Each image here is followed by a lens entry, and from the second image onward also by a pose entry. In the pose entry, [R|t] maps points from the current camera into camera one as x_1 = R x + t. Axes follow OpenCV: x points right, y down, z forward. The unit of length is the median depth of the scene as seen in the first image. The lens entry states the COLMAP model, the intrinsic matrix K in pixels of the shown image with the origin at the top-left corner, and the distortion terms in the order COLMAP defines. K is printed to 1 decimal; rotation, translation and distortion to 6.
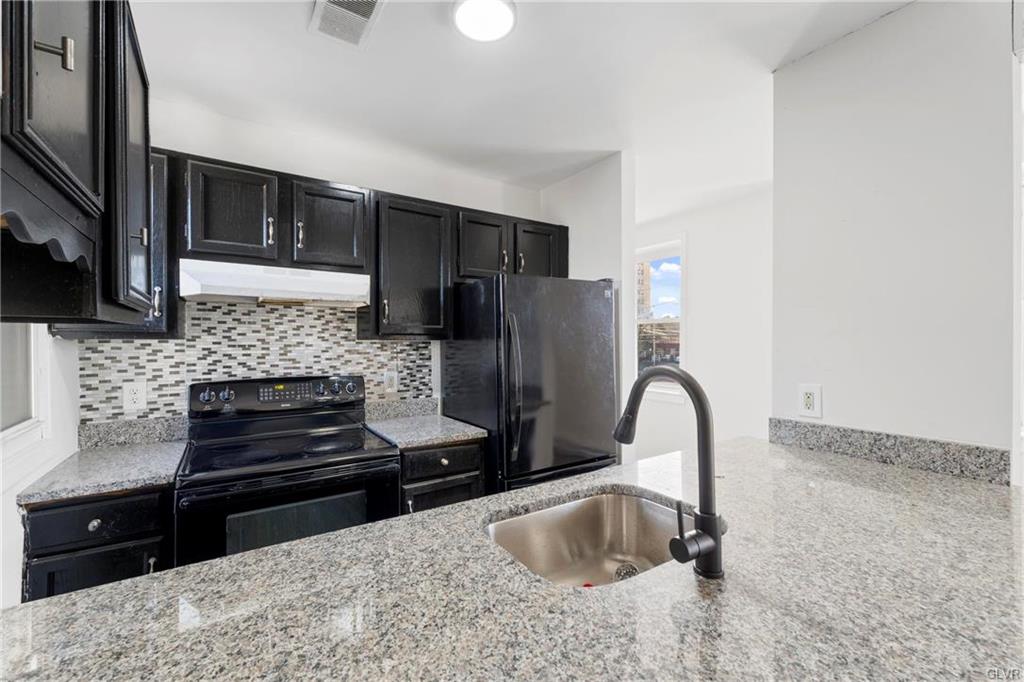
lens RADIAL K [[431.4, 0, 516.2], [0, 431.4, 340.5], [0, 0, 1]] dist [0.001104, -0.000094]
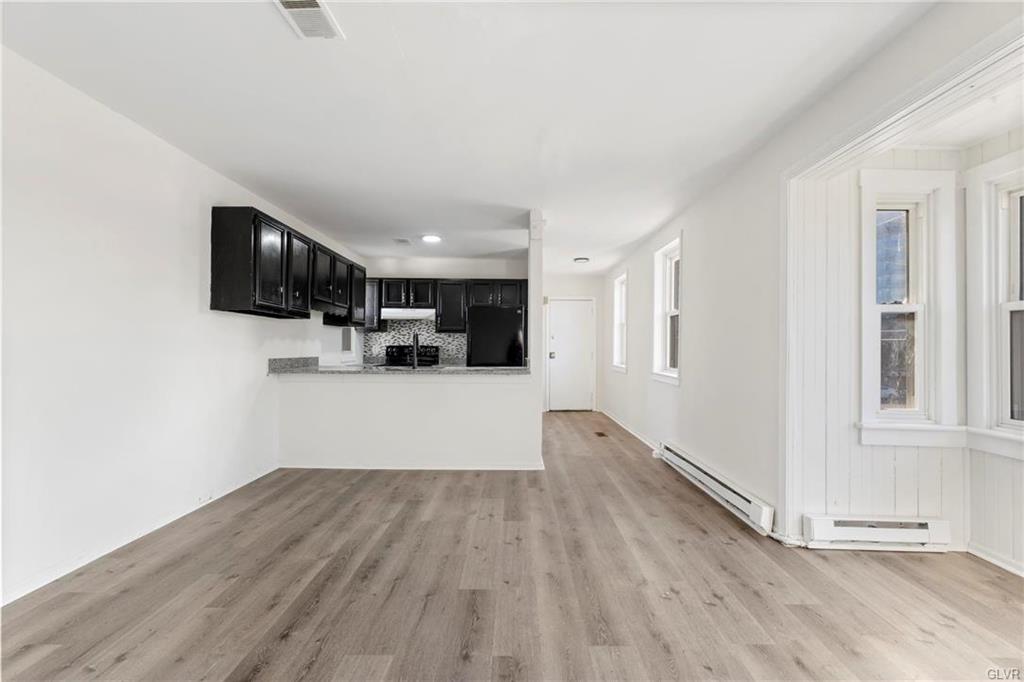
lens RADIAL K [[417.8, 0, 507.5], [0, 417.8, 342.5], [0, 0, 1]] dist [-0.000068, -0.000025]
pose [[0.820333, 0.004148, -0.571872, 1.568547], [-0.011913, 0.999881, -0.009835, 0.083785], [0.571763, 0.014880, 0.820284, -0.928932]]
